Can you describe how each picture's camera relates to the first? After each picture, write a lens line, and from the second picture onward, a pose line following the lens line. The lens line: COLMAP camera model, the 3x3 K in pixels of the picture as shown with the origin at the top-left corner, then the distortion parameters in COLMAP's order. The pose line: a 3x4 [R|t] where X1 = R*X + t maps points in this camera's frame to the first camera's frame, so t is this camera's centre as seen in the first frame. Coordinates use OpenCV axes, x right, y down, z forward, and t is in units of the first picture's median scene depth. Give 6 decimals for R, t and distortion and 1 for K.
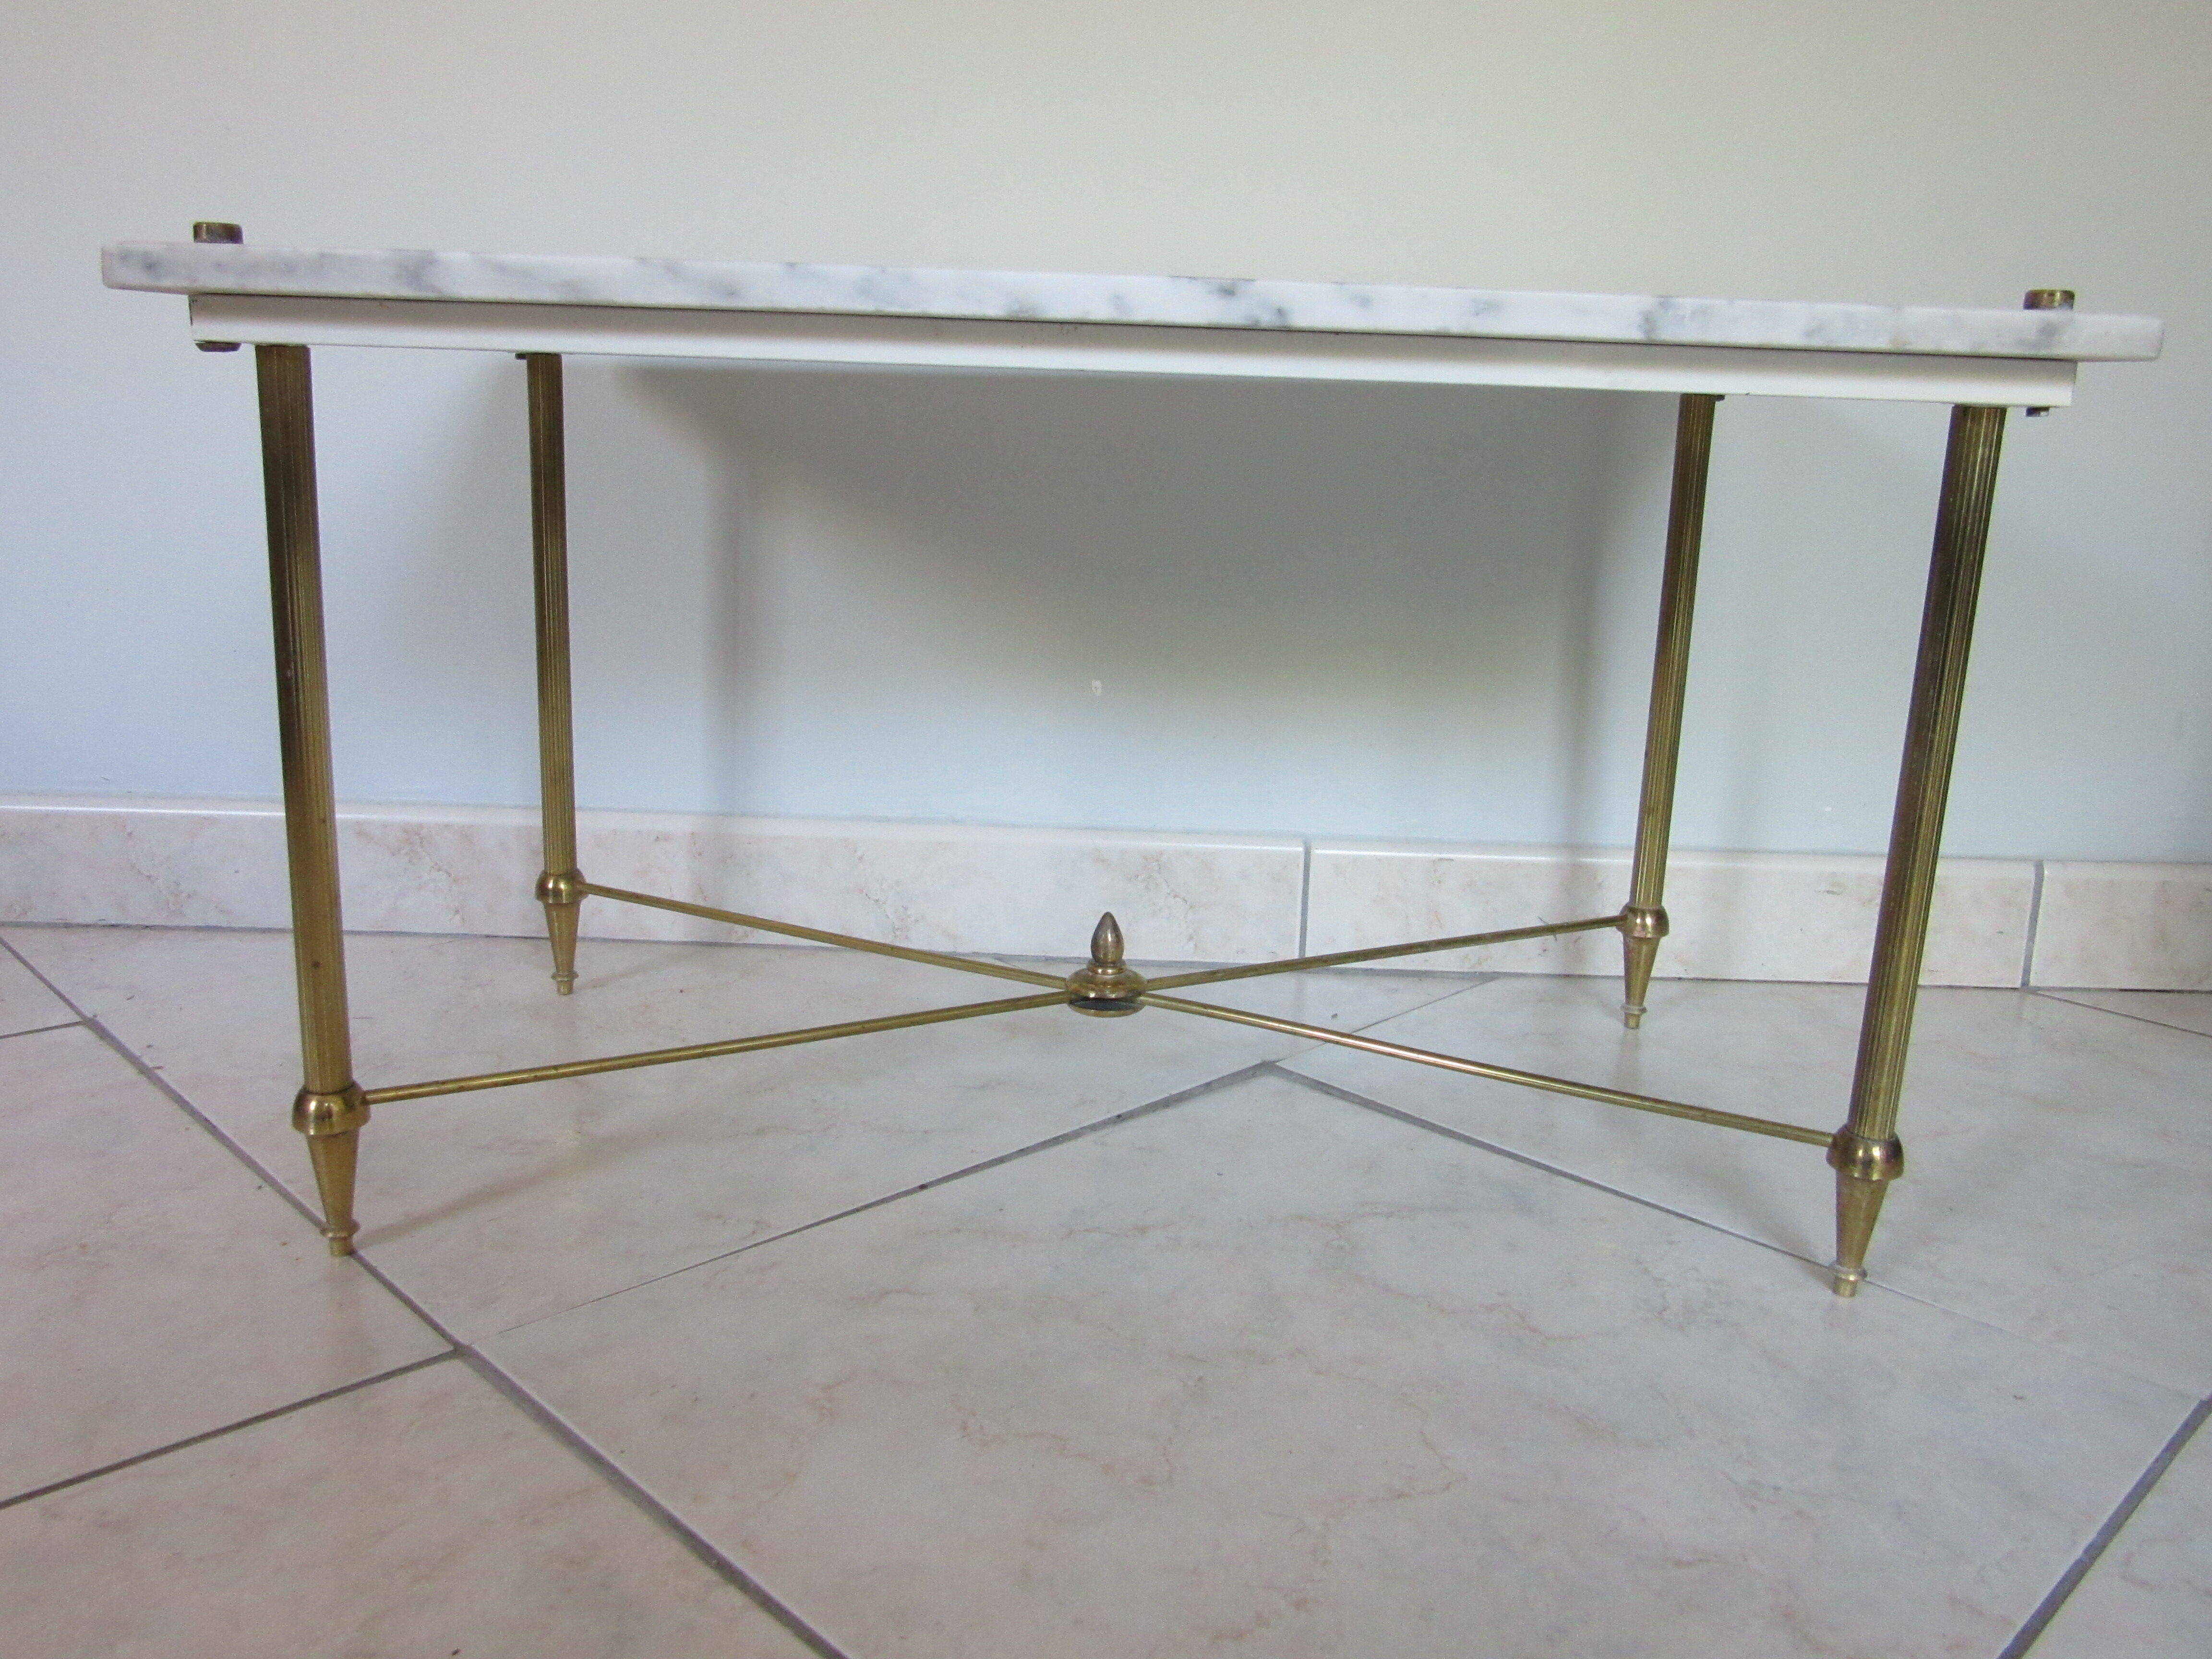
lens RADIAL K [[1869.3, 0, 1099.5], [0, 1869.3, 836.4], [0, 0, 1]] dist [-0.098475, 0.062279]
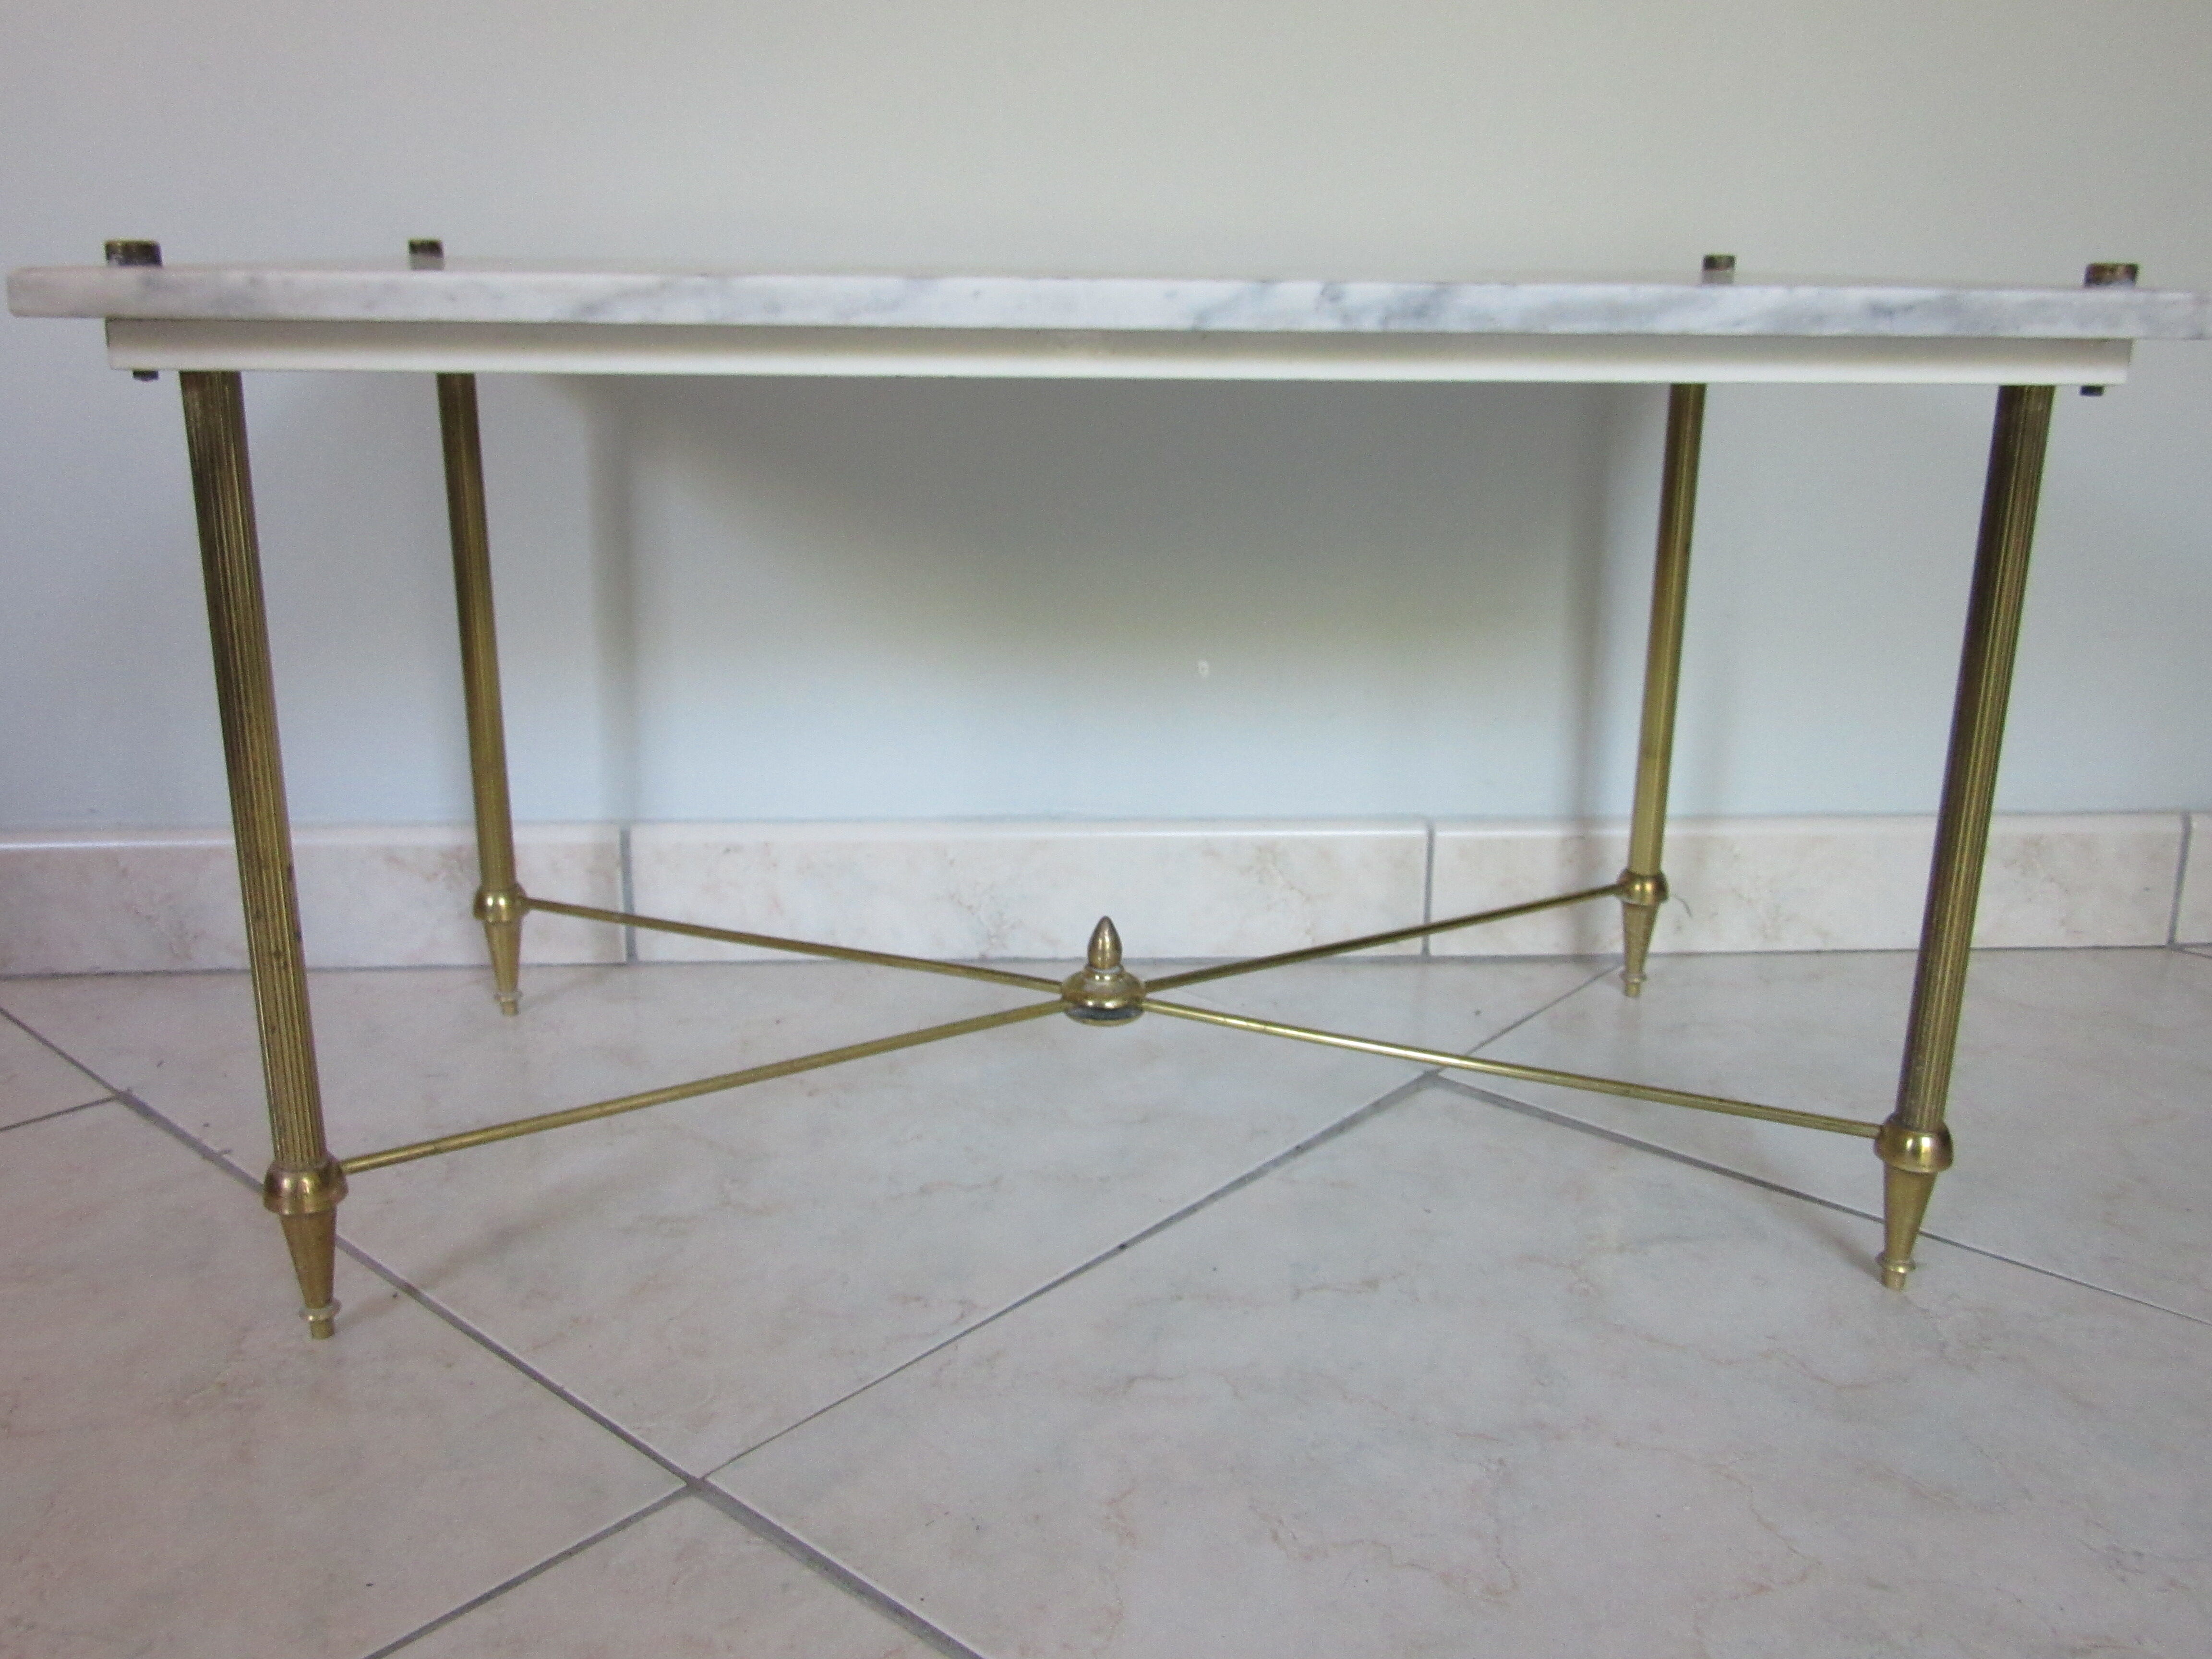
lens RADIAL K [[1986.5, 0, 1093.8], [0, 1986.5, 824.8], [0, 0, 1]] dist [-0.079935, 0.066847]
pose [[0.997067, -0.041009, 0.064617, -0.155178], [0.038048, 0.998198, 0.046405, -0.063405], [-0.066403, -0.043810, 0.996831, 0.028799]]
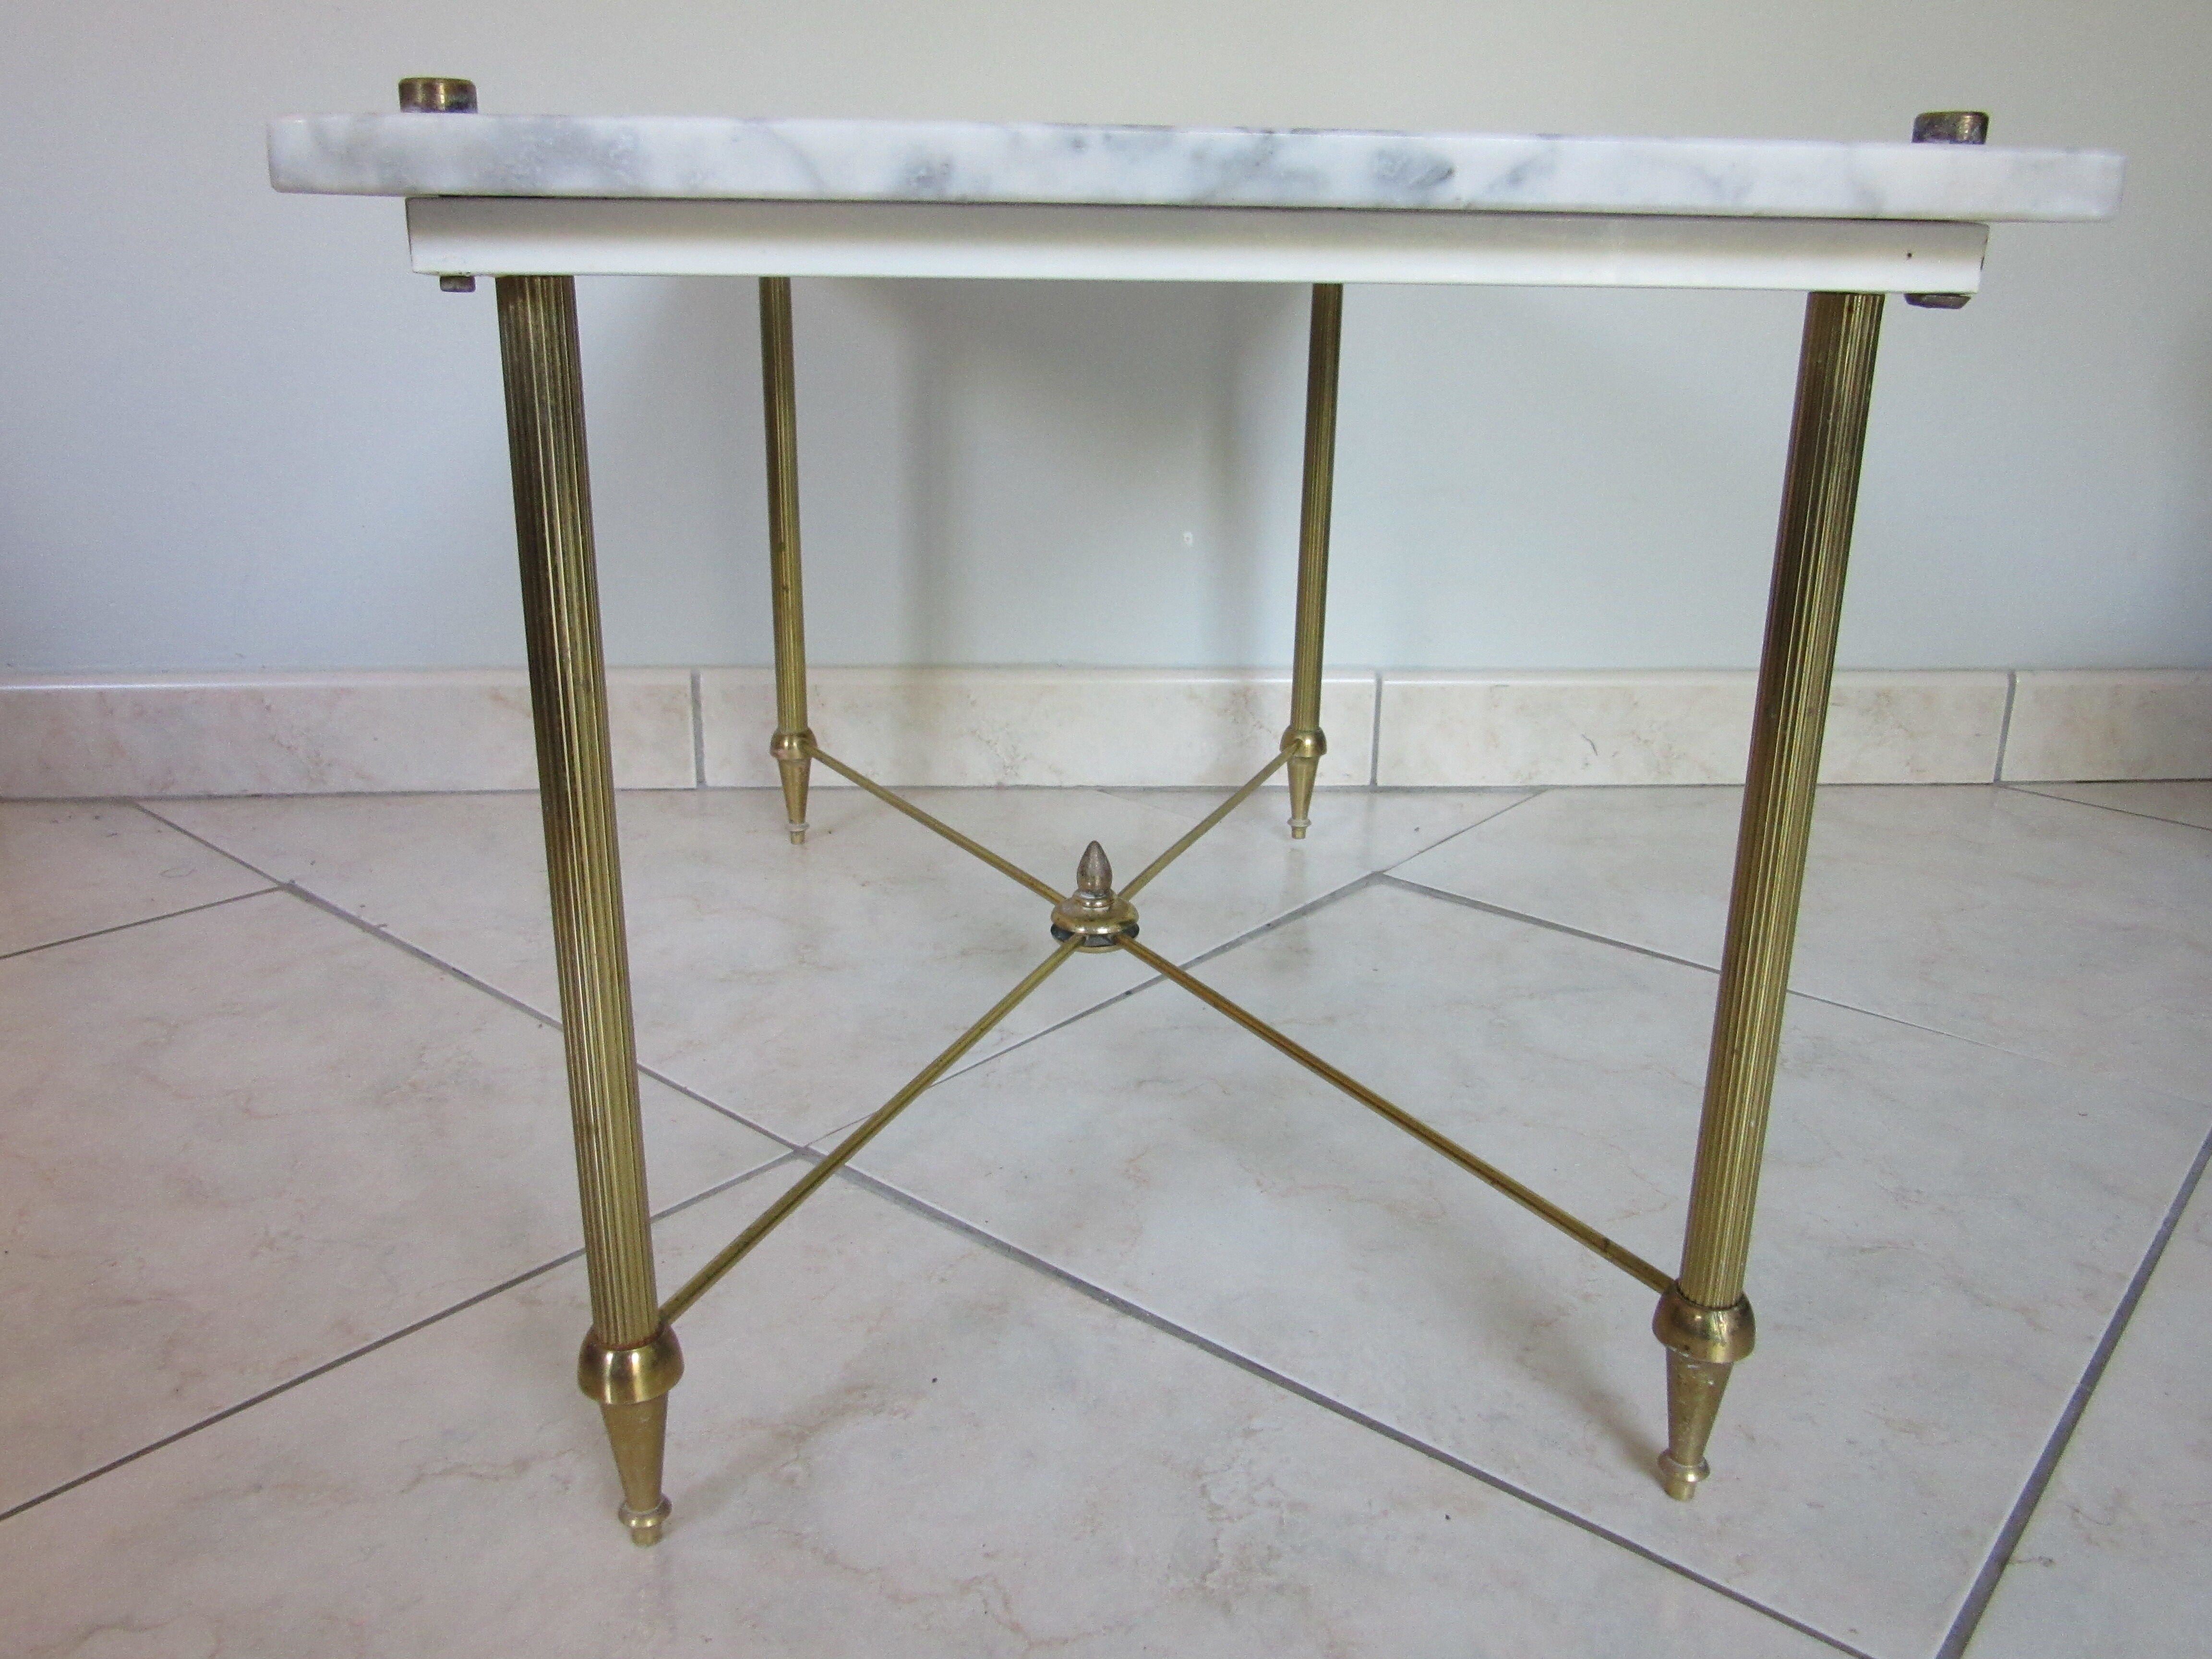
lens RADIAL K [[1879.8, 0, 1101.0], [0, 1879.8, 826.9], [0, 0, 1]] dist [-0.085395, 0.043862]
pose [[0.995286, -0.041456, 0.087679, -0.196706], [0.033559, 0.995404, 0.089693, -0.015290], [-0.090995, -0.086328, 0.992103, -0.120862]]
